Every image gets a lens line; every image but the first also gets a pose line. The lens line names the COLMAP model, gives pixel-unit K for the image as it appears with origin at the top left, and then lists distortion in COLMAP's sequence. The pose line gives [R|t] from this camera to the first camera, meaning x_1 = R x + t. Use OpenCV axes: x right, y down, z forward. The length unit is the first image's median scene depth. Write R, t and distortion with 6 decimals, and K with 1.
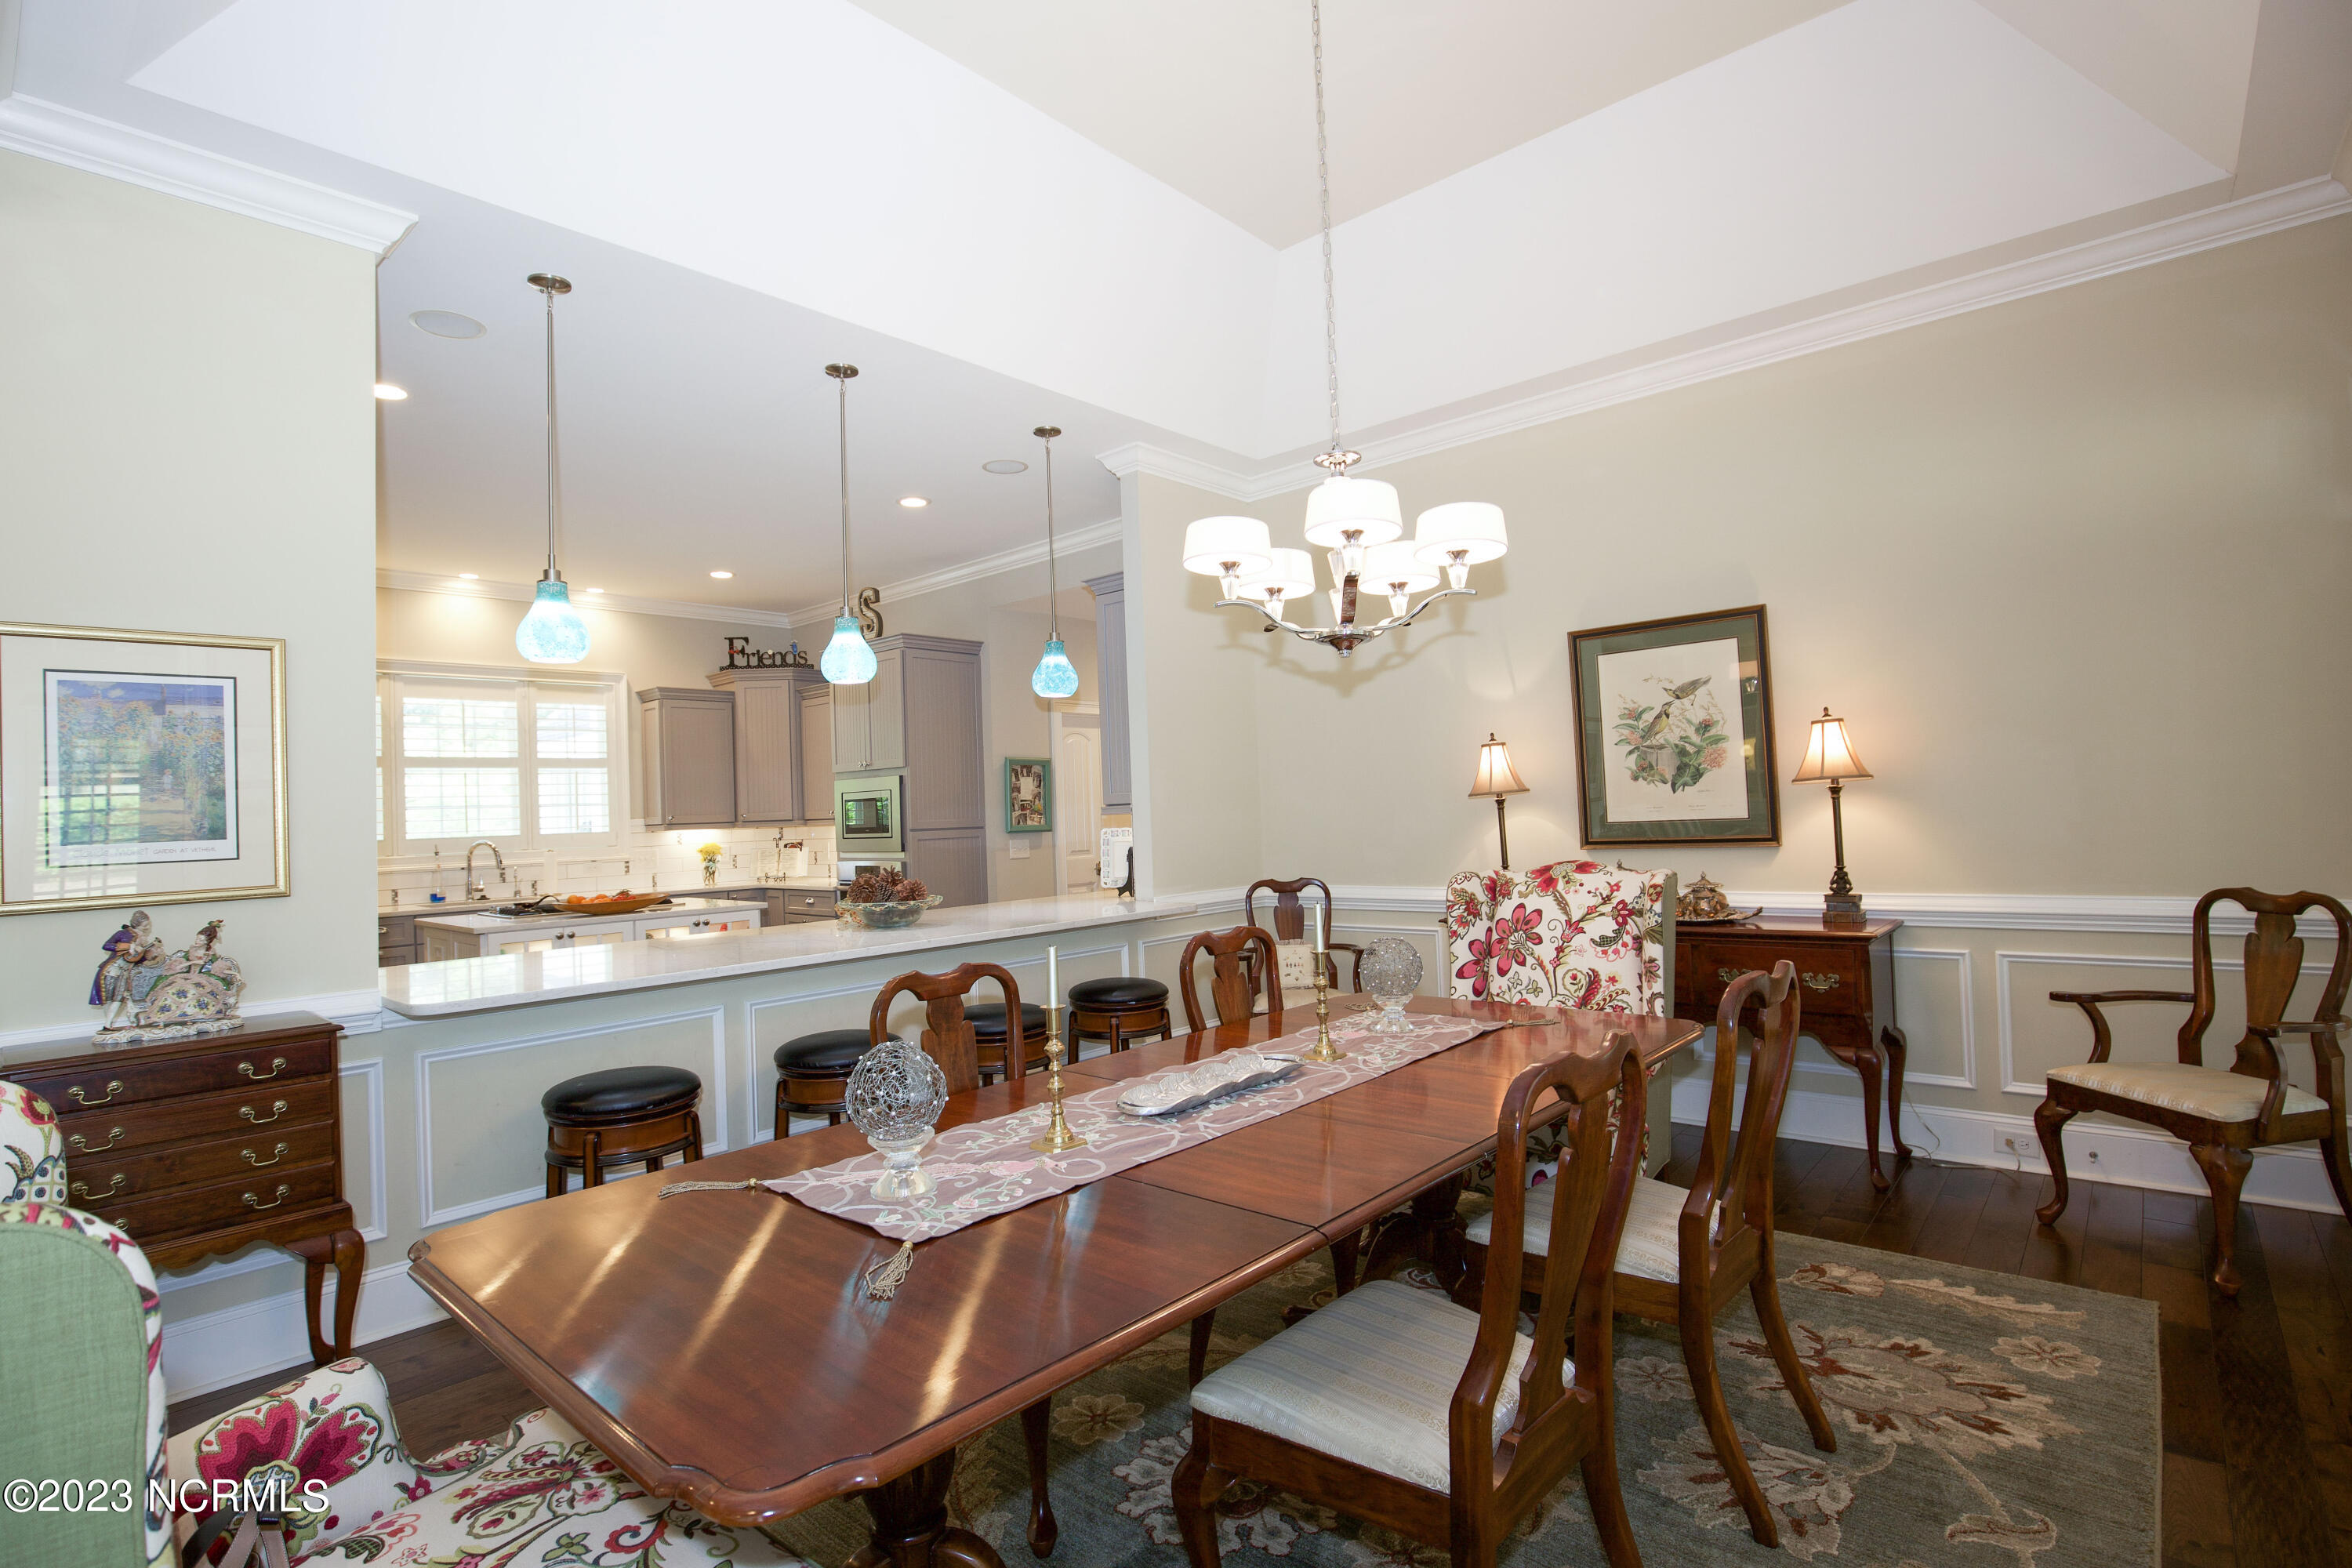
lens RADIAL K [[1115.9, 0, 1170.1], [0, 1115.9, 787.7], [0, 0, 1]] dist [-0.034505, -0.000074]
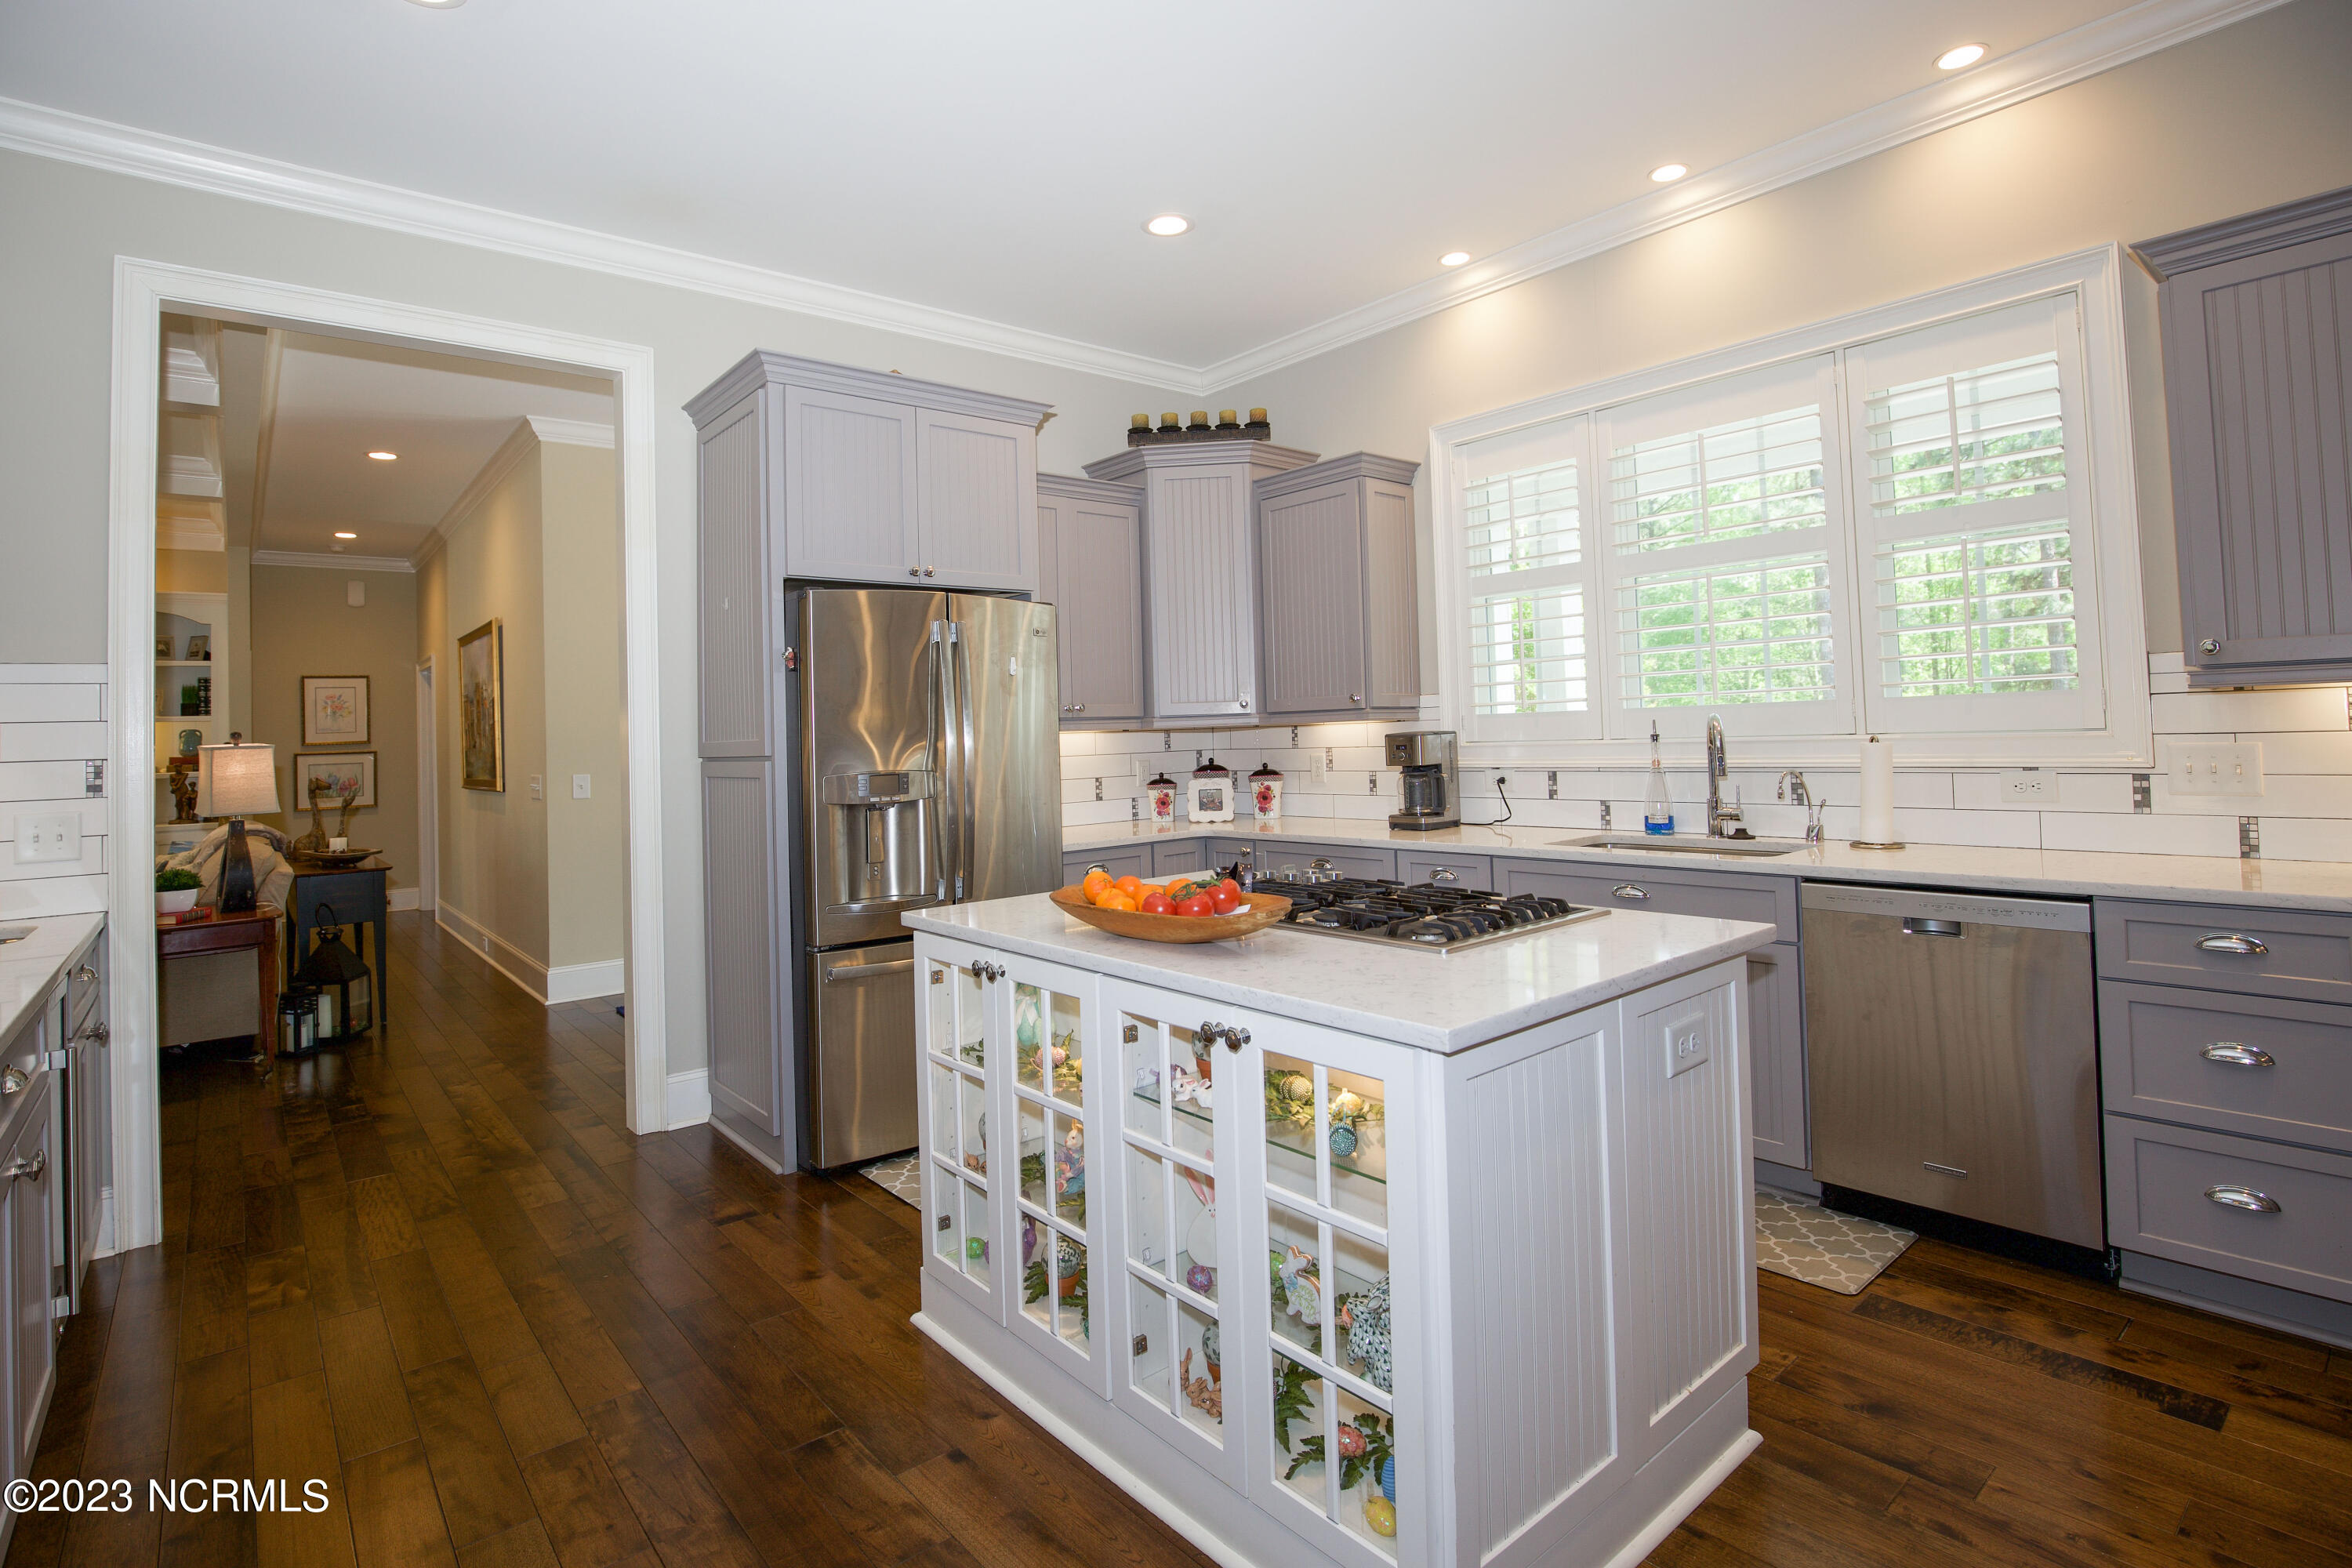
lens RADIAL K [[1128.2, 0, 1150.1], [0, 1128.2, 695.3], [0, 0, 1]] dist [-0.027119, 0.000454]
pose [[-0.138010, 0.010163, -0.990379, -0.187882], [0.060003, 0.998196, 0.001882, 0.040471], [0.988612, -0.059166, -0.138371, 1.354526]]
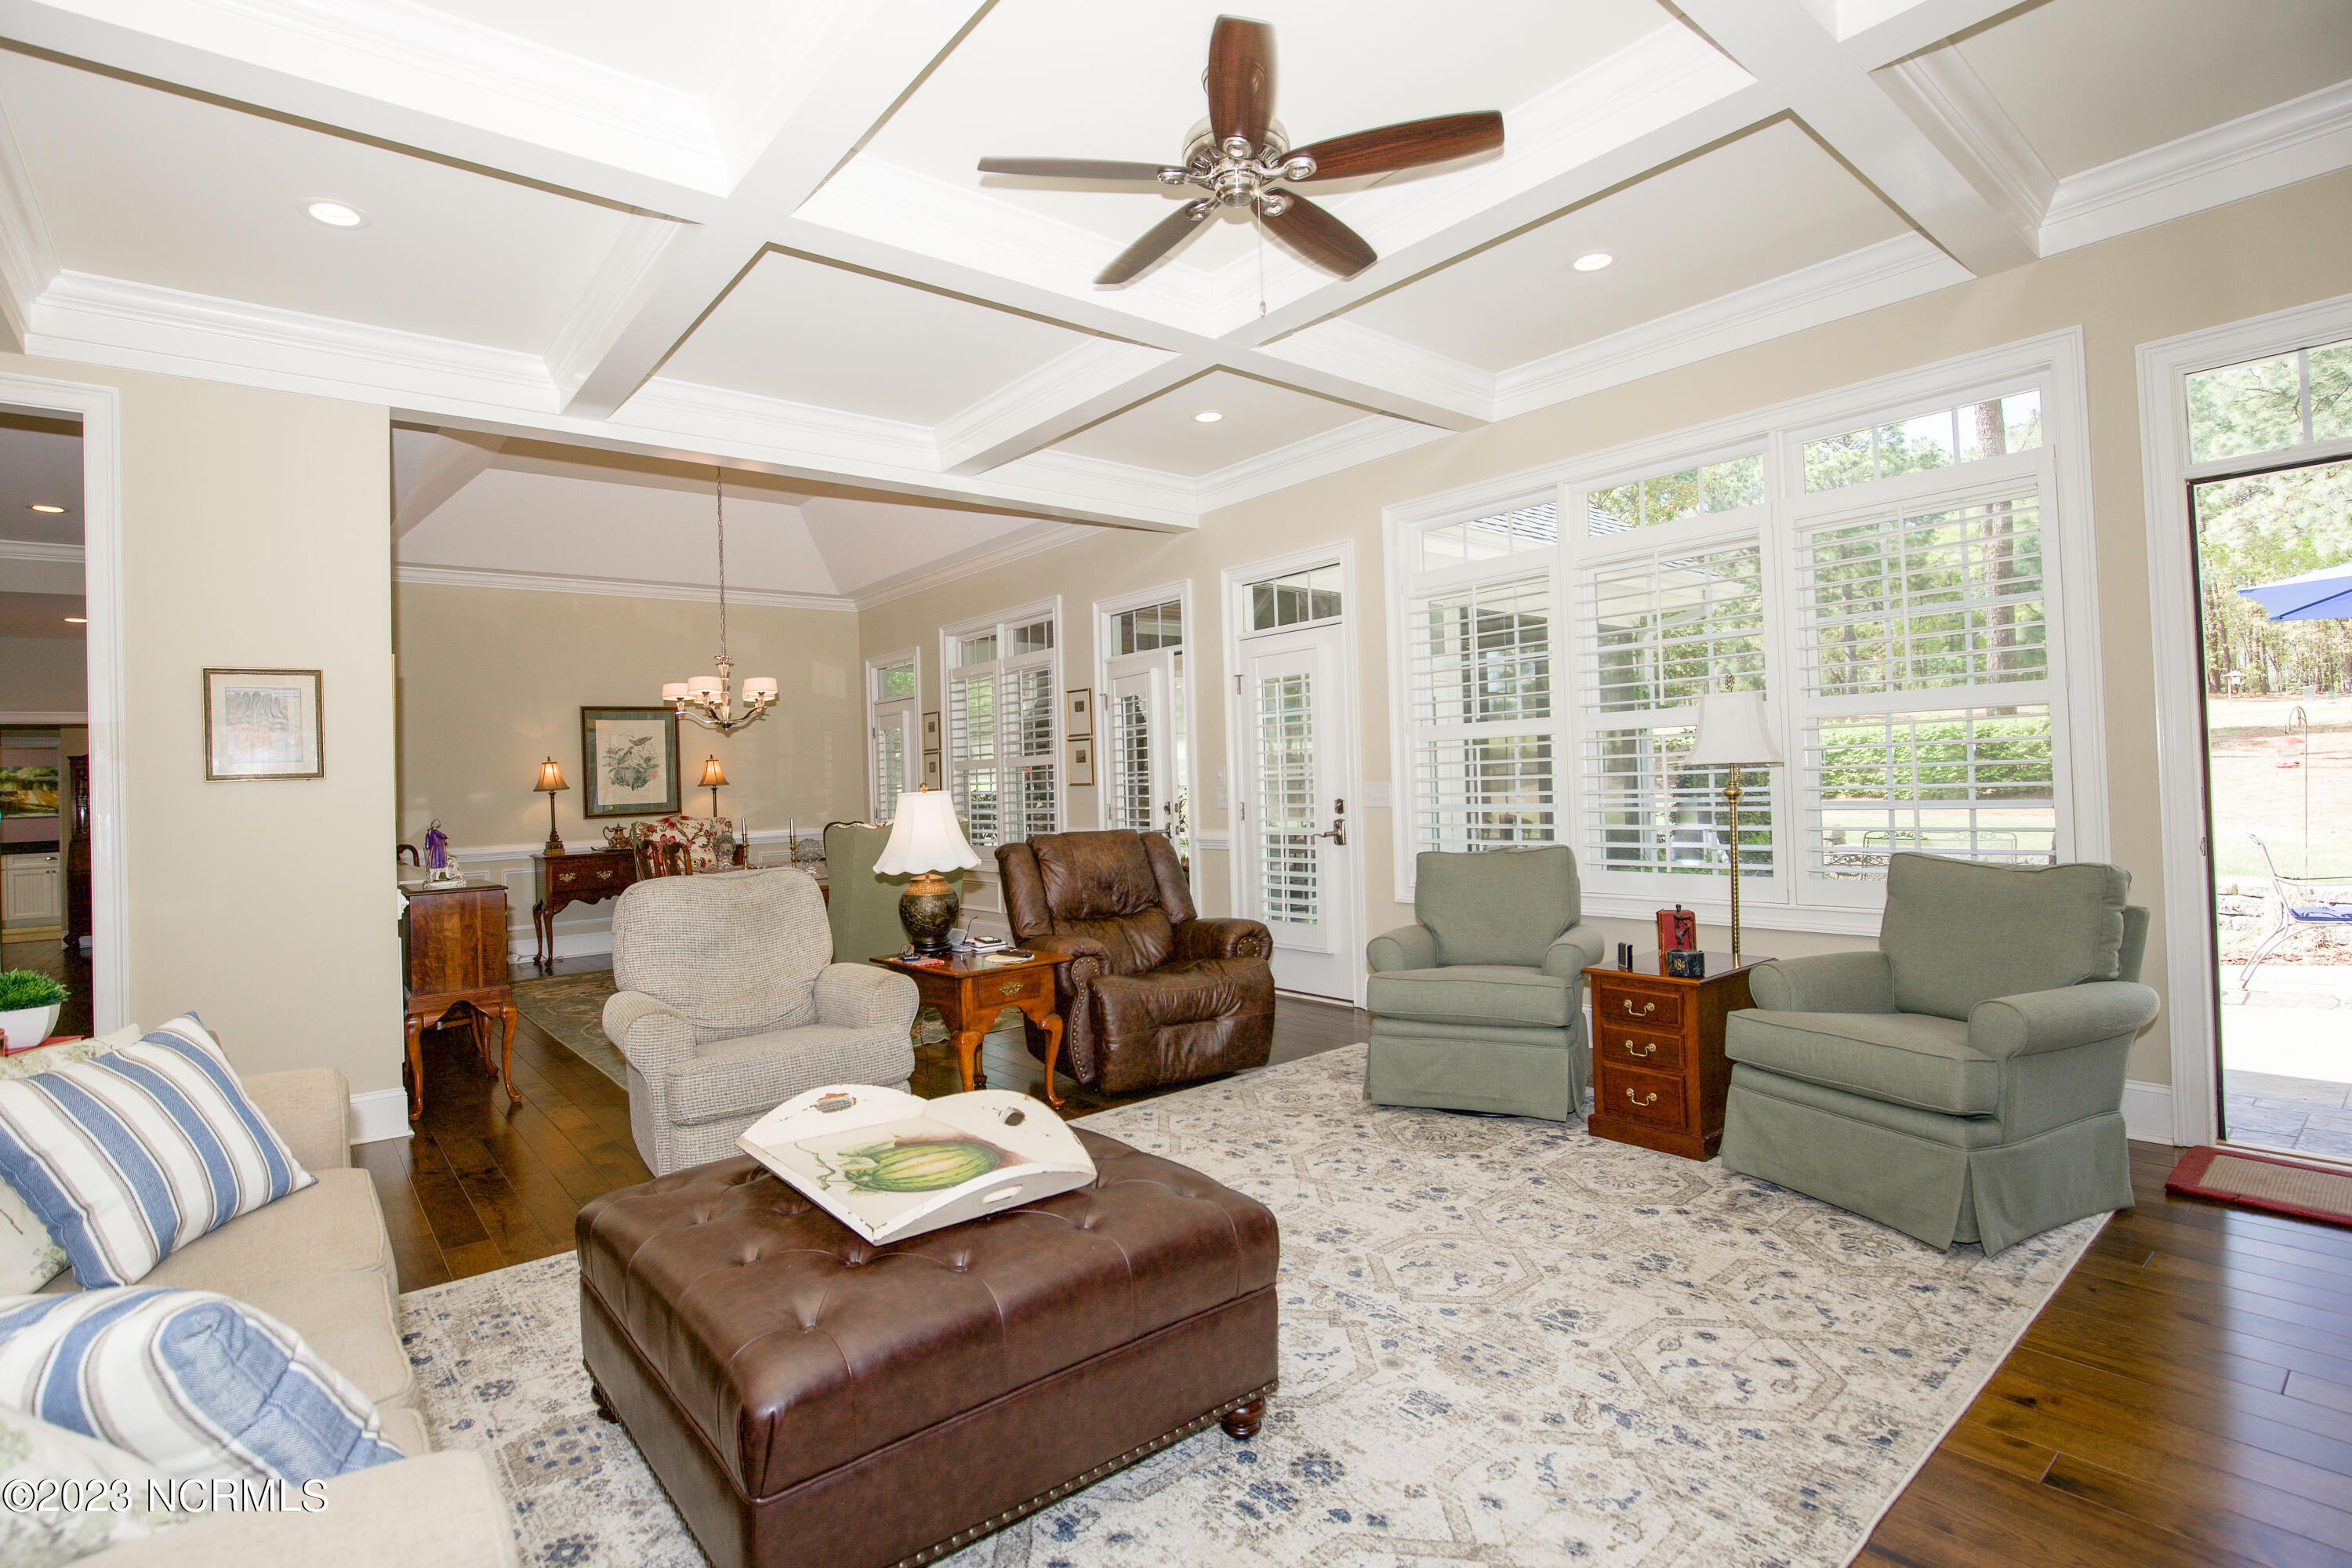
lens RADIAL K [[1142.4, 0, 1159.8], [0, 1142.4, 763.5], [0, 0, 1]] dist [-0.029878, 0.000143]
pose [[0.146555, 0.051624, 0.987854, -1.453046], [0.005849, 0.998575, -0.053052, 0.070282], [-0.989185, 0.013553, 0.146045, -0.275637]]
